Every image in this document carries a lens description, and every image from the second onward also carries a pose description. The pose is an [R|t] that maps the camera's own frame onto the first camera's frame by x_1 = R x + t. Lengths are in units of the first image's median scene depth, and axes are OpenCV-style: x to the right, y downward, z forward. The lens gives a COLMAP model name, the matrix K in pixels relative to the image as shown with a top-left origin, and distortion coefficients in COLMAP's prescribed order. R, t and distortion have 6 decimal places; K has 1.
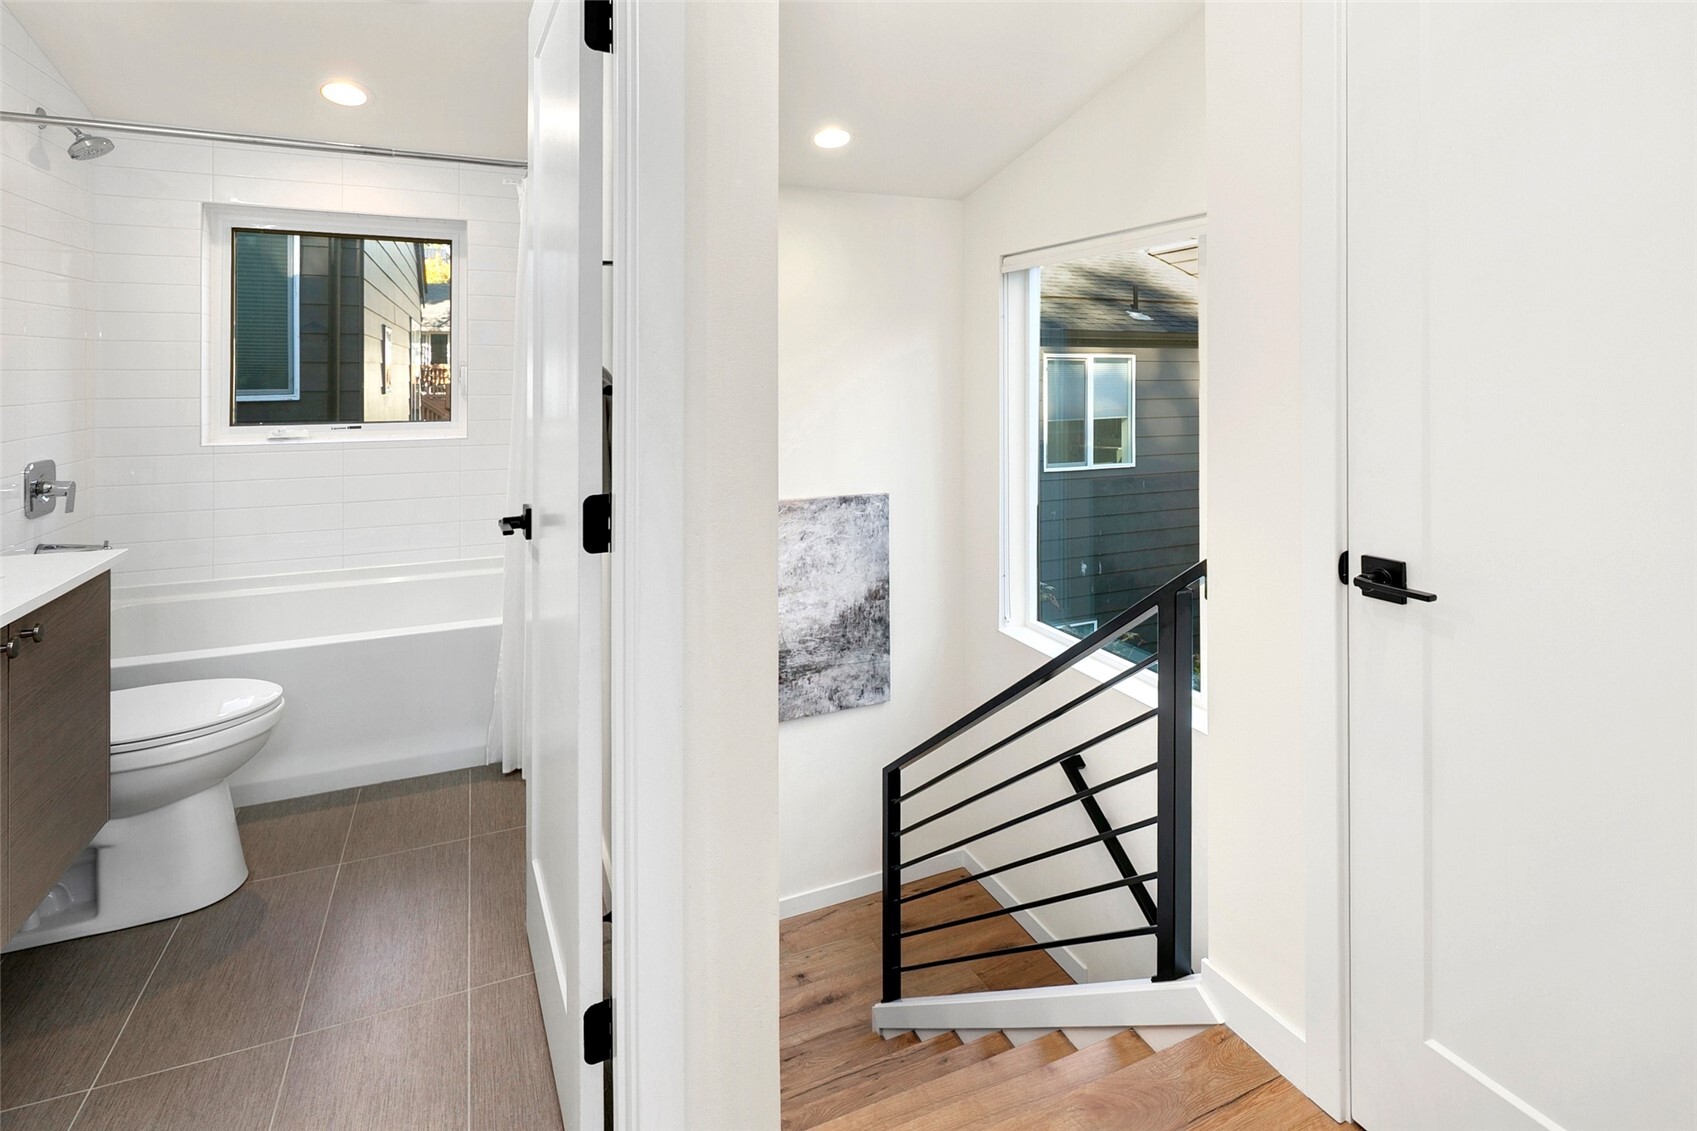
lens RADIAL K [[834.8, 0, 848.4], [0, 834.8, 366.3], [0, 0, 1]] dist [0.002574, 0.001106]
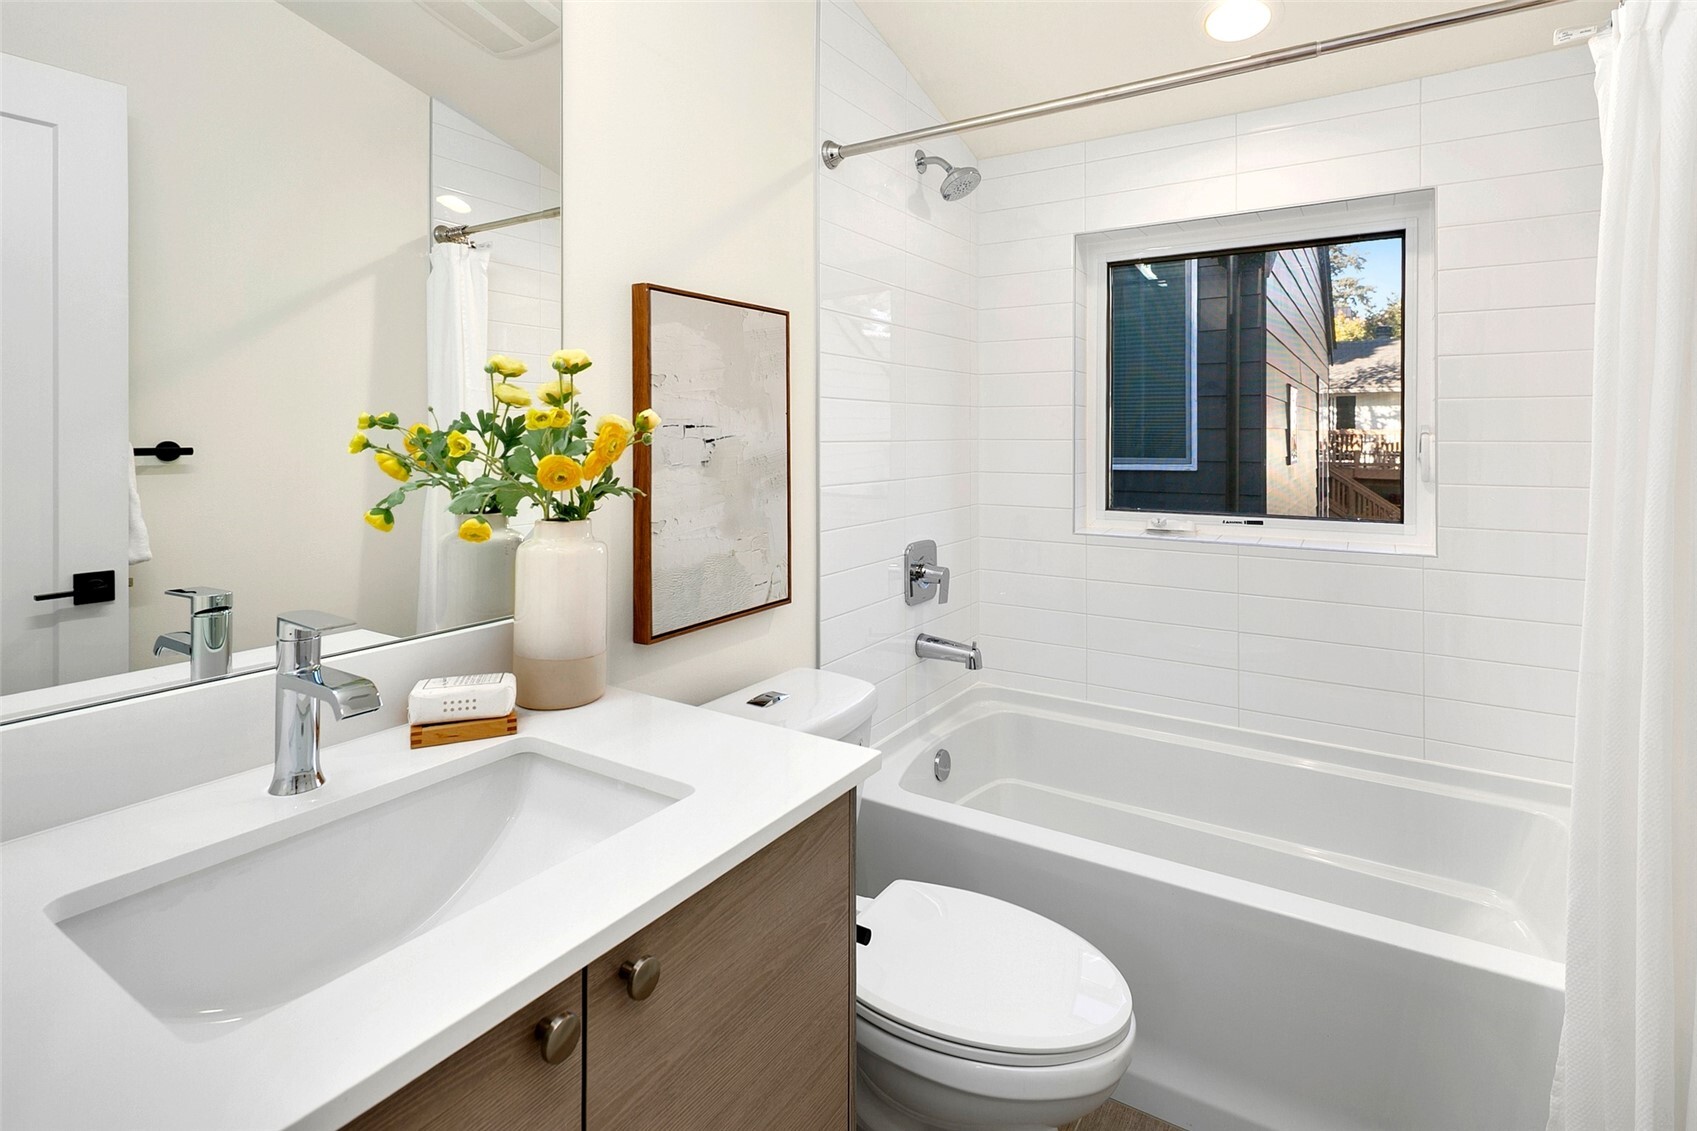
lens RADIAL K [[837.9, 0, 849.3], [0, 837.9, 435.3], [0, 0, 1]] dist [0.001677, -0.000361]
pose [[0.550827, -0.000390, -0.834619, -0.121099], [0.004246, 0.999988, 0.002334, -0.001523], [0.834609, -0.004830, 0.550822, 0.208760]]
